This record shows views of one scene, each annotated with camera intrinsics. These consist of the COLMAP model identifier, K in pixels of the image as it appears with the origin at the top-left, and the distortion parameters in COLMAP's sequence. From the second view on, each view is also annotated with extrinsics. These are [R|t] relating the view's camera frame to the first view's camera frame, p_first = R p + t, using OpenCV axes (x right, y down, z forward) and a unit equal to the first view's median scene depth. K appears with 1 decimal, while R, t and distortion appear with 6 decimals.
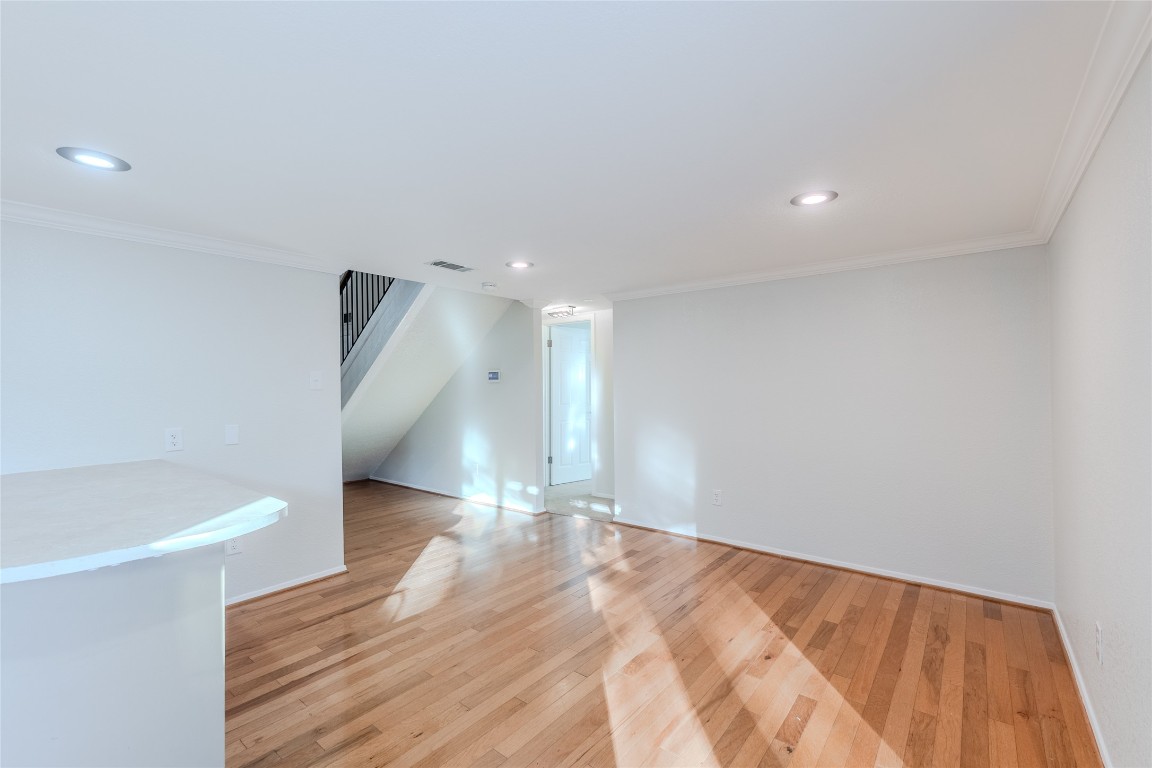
lens RADIAL K [[499.4, 0, 576.0], [0, 499.4, 384.0], [0, 0, 1]] dist [-0.002790, -0.000259]
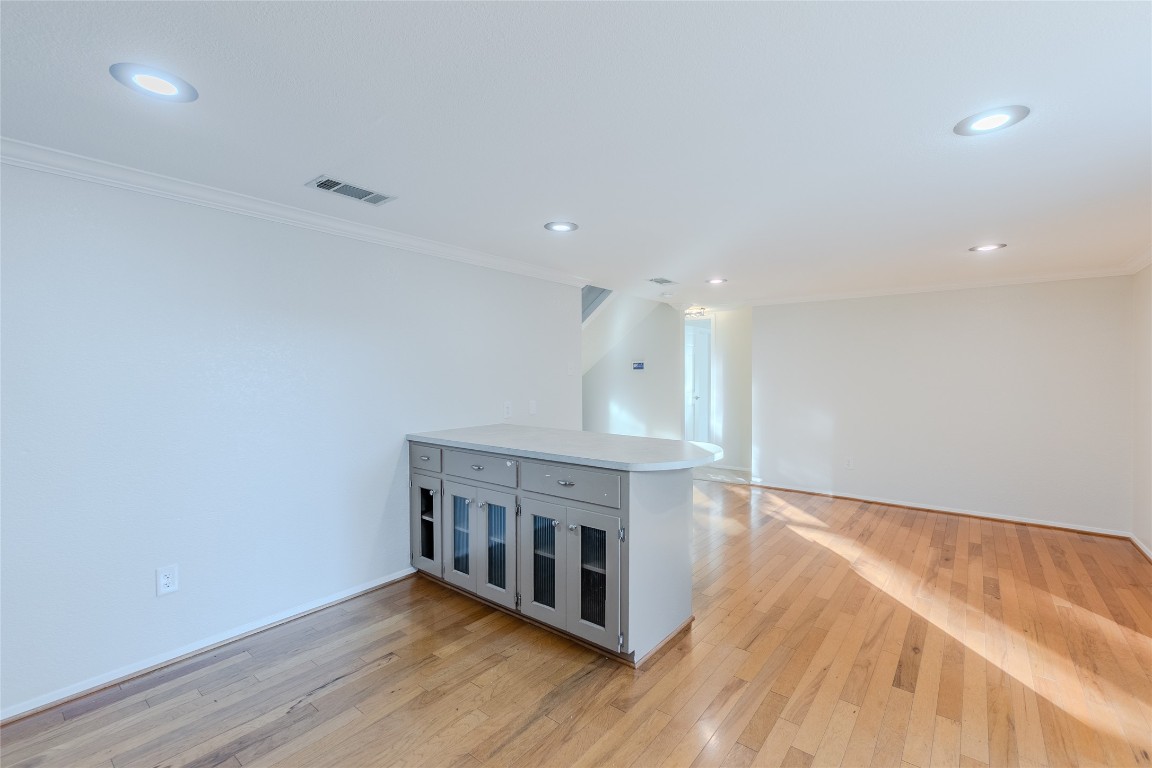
lens RADIAL K [[500.1, 0, 575.4], [0, 500.1, 381.0], [0, 0, 1]] dist [-0.002296, 0.000182]
pose [[0.999973, 0.007292, 0.000394, -0.599594], [-0.007297, 0.999872, 0.014263, 0.007093], [-0.000290, -0.014266, 0.999898, -0.389559]]
